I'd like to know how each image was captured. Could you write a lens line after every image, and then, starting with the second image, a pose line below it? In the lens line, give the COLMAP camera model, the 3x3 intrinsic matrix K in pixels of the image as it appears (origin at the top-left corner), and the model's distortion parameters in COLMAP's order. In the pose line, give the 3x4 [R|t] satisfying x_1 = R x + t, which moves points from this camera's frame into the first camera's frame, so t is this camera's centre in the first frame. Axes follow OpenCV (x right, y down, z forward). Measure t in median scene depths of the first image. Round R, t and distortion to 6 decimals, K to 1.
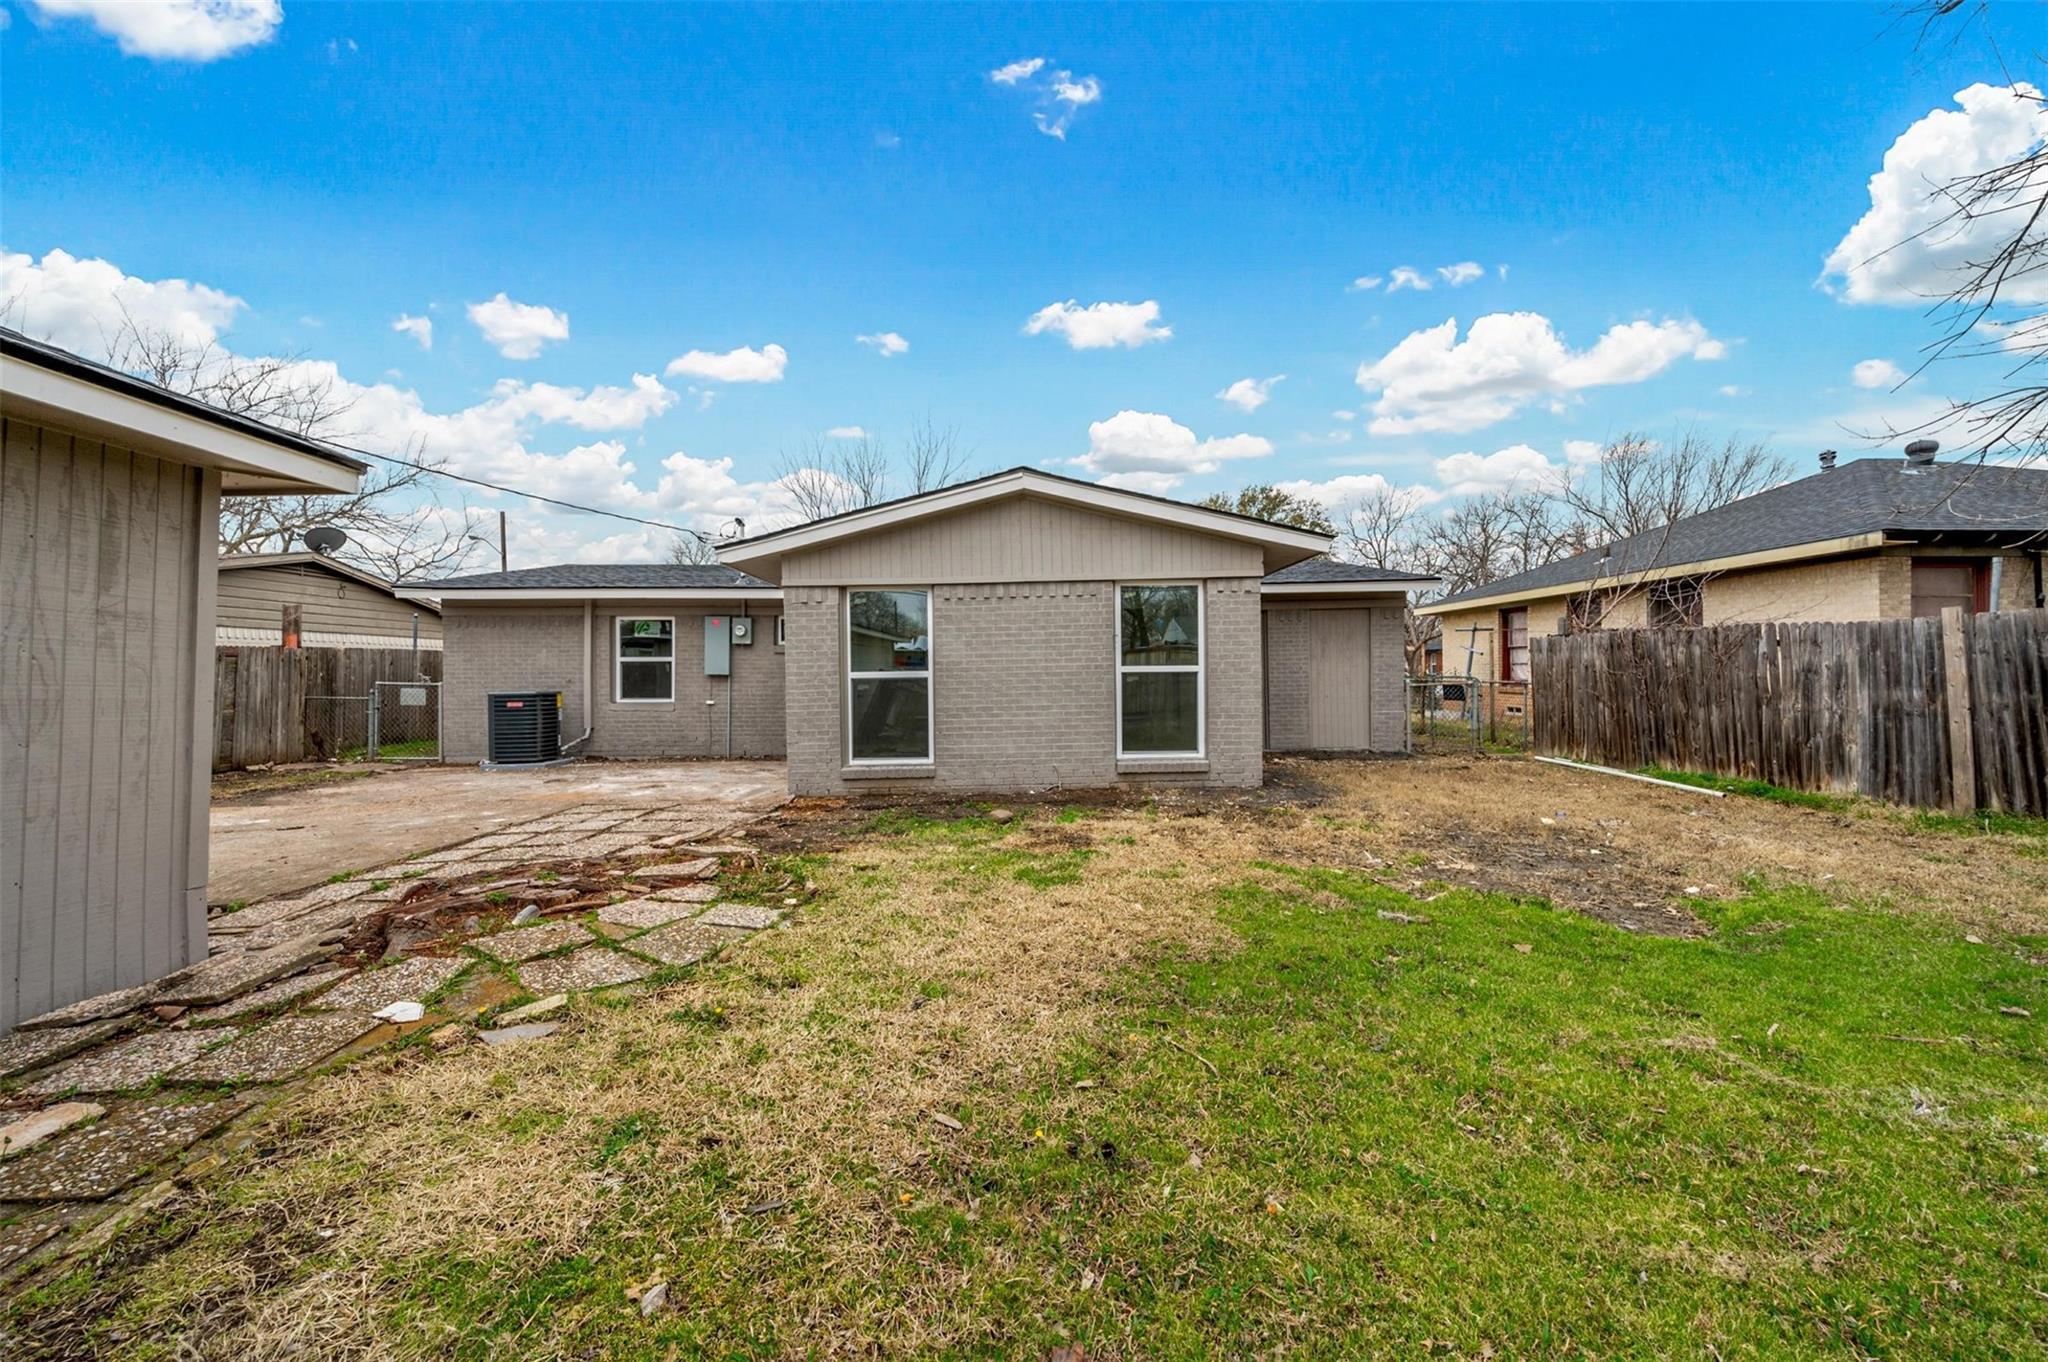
lens RADIAL K [[804.2, 0, 1023.7], [0, 804.2, 679.5], [0, 0, 1]] dist [0.002336, -0.000026]
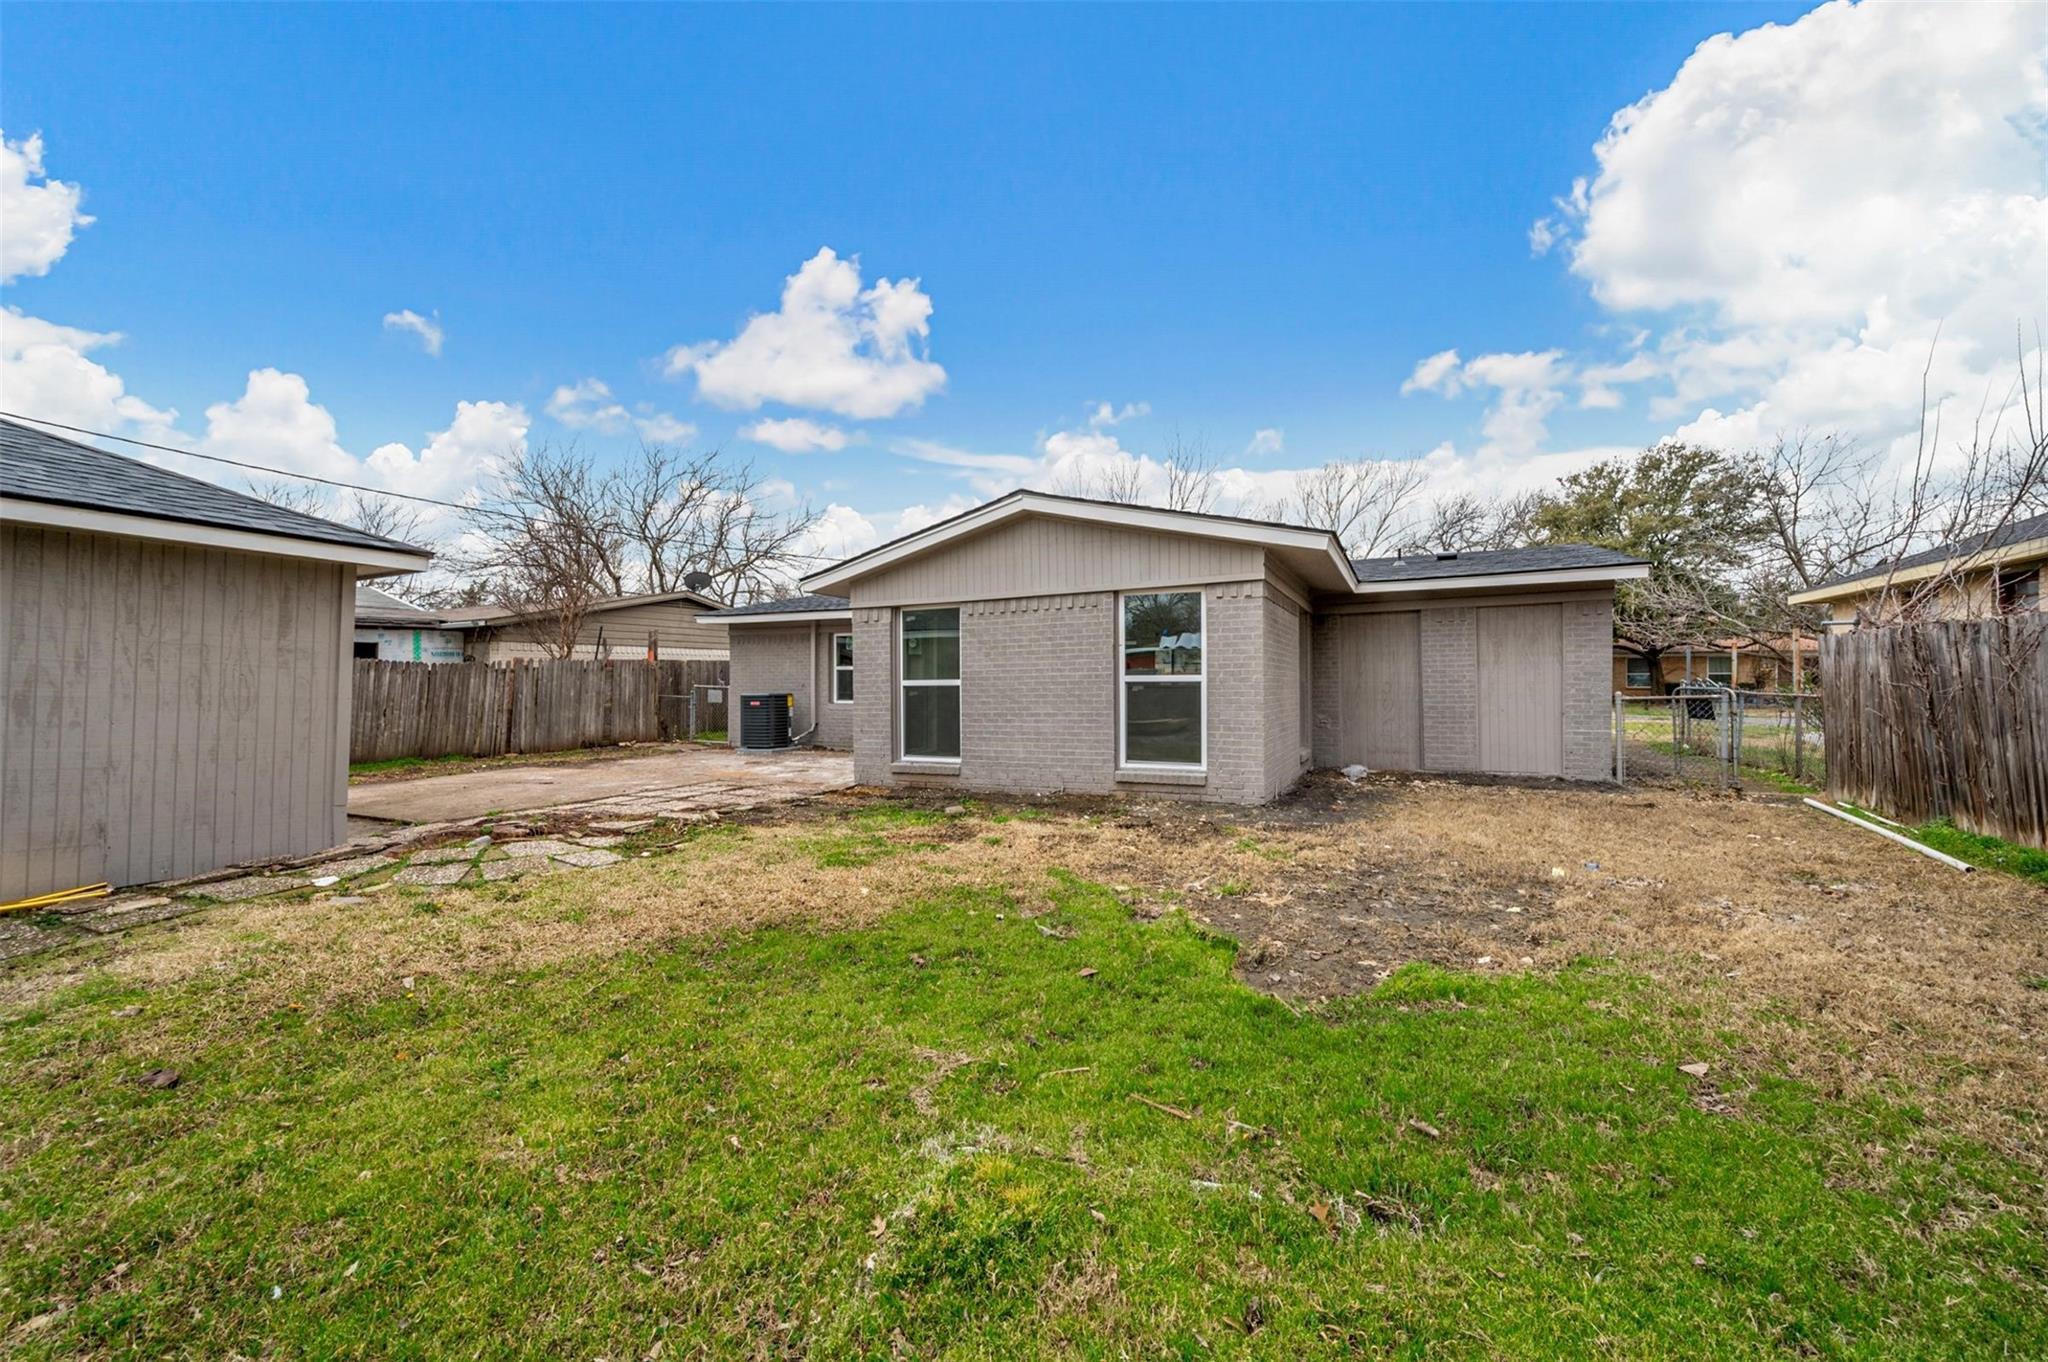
lens RADIAL K [[804.2, 0, 1019.6], [0, 804.2, 669.0], [0, 0, 1]] dist [0.002336, -0.000026]
pose [[0.895233, -0.001925, -0.445594, 0.450901], [-0.006139, 0.999842, -0.016654, -0.007068], [0.445556, 0.017645, 0.895080, 0.039885]]
